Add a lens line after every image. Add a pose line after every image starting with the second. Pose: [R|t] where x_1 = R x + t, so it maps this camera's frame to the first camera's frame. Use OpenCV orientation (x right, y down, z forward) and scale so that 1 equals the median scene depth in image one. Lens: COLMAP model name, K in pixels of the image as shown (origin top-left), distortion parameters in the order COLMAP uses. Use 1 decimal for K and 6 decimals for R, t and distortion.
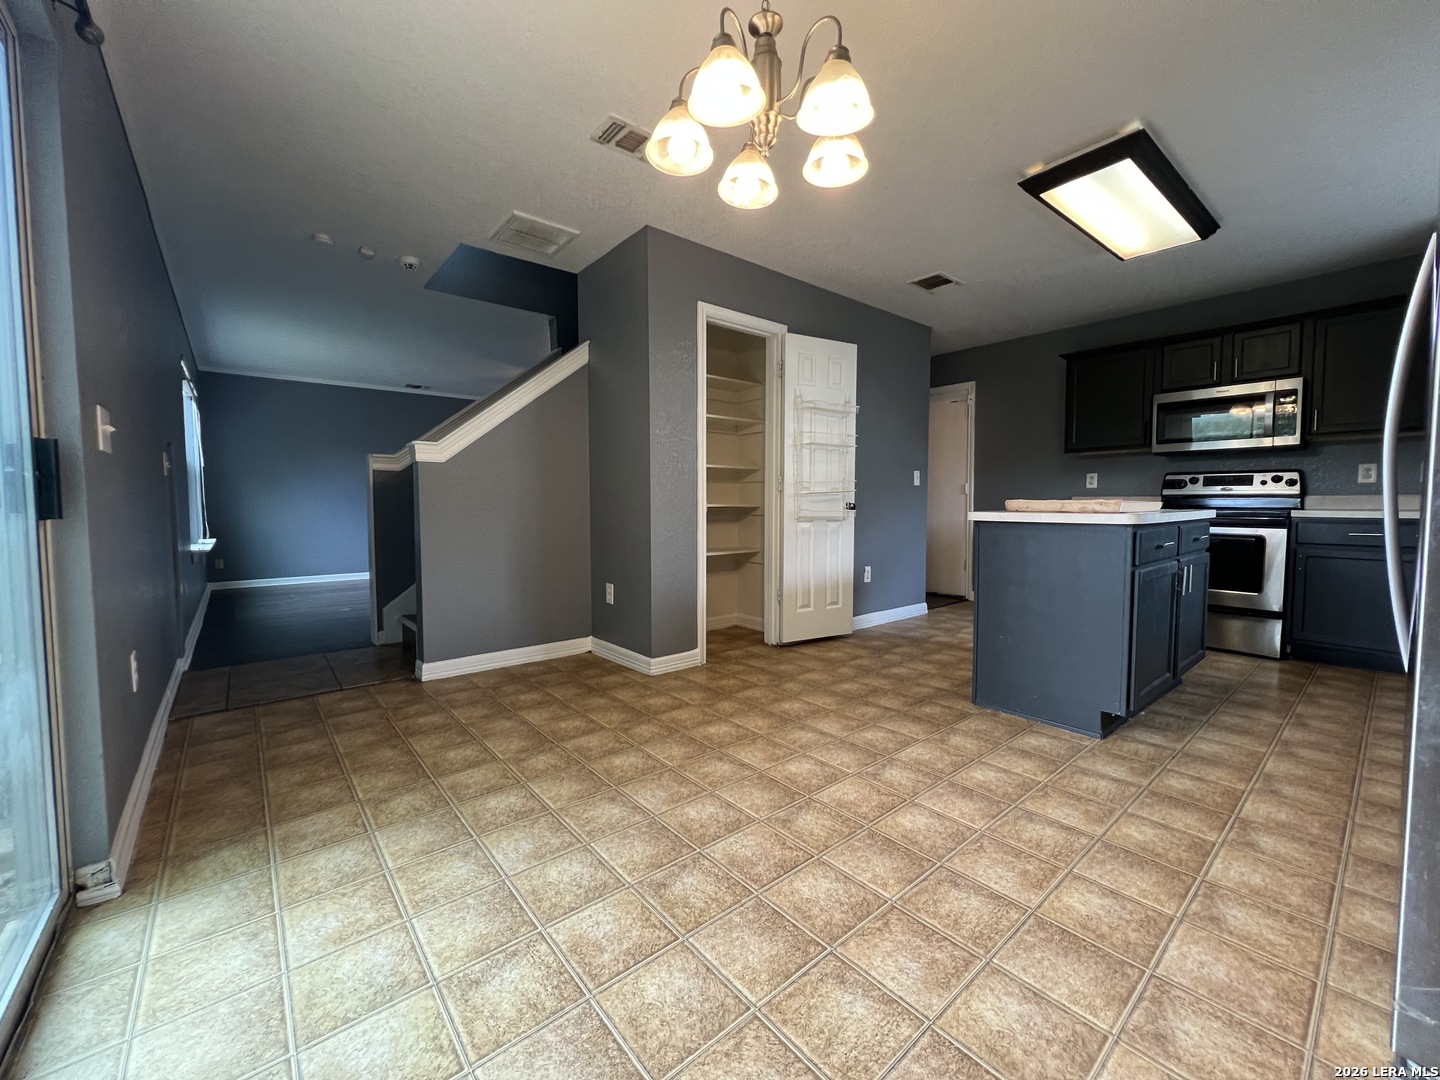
lens RADIAL K [[576.6, 0, 715.6], [0, 576.6, 534.6], [0, 0, 1]] dist [-0.000378, 0.000142]
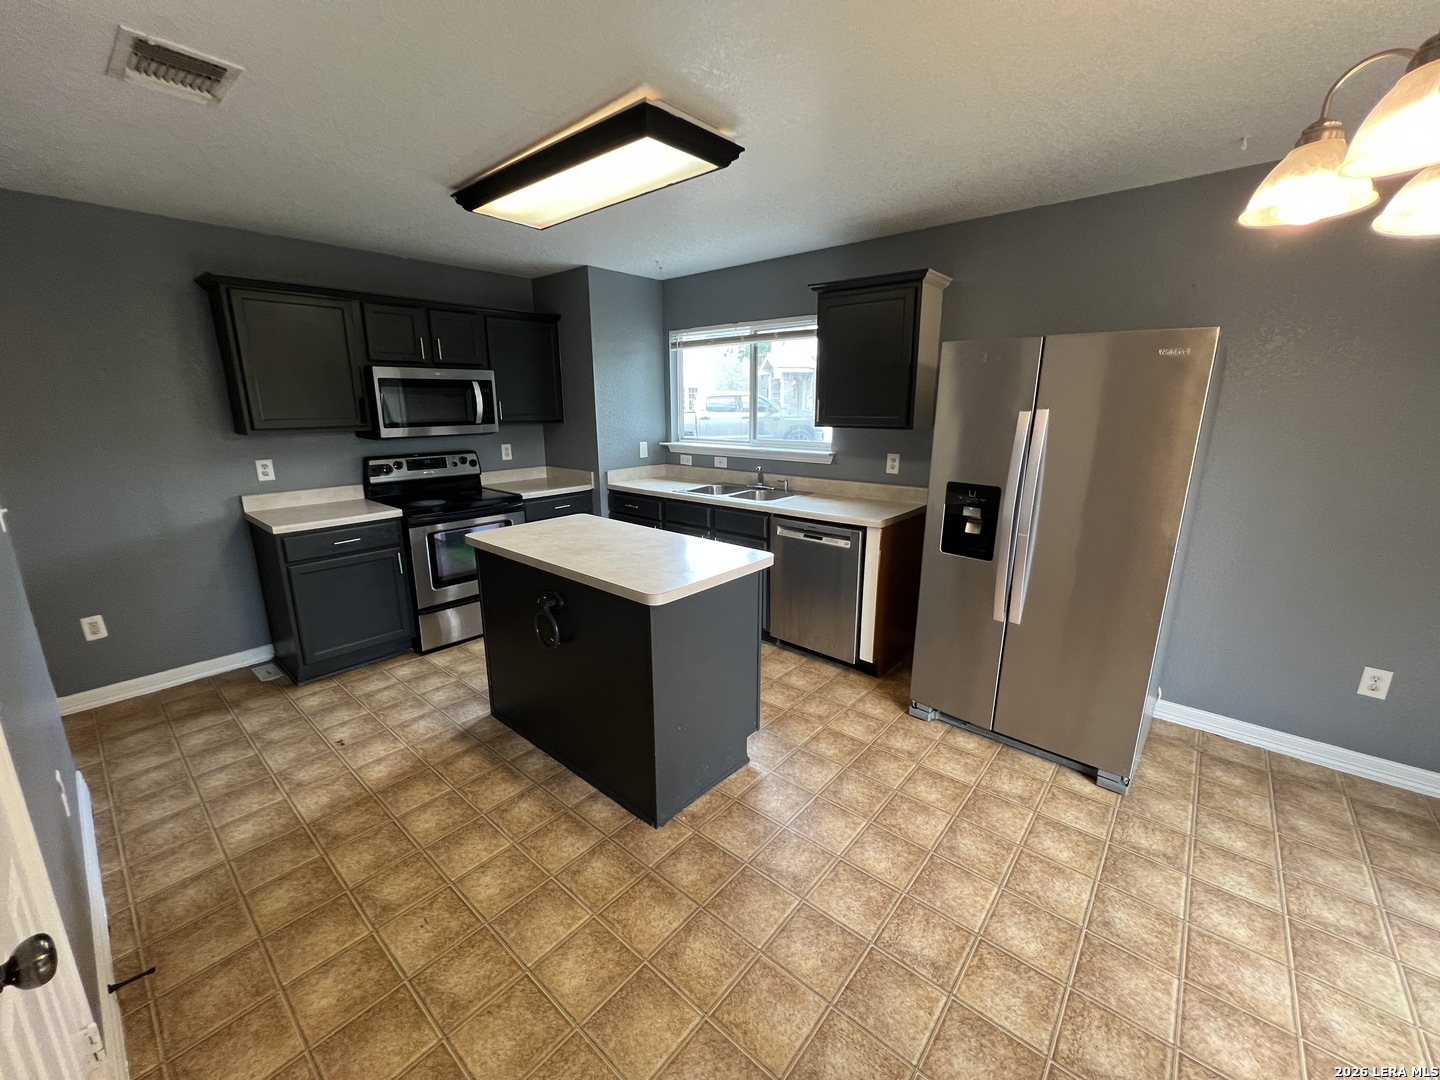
lens RADIAL K [[576.6, 0, 715.6], [0, 576.6, 534.6], [0, 0, 1]] dist [-0.000378, 0.000142]
pose [[-0.164585, -0.222535, 0.960932, -0.211110], [0.057069, 0.970437, 0.234511, -0.252209], [-0.984711, 0.093437, -0.147020, 0.960827]]
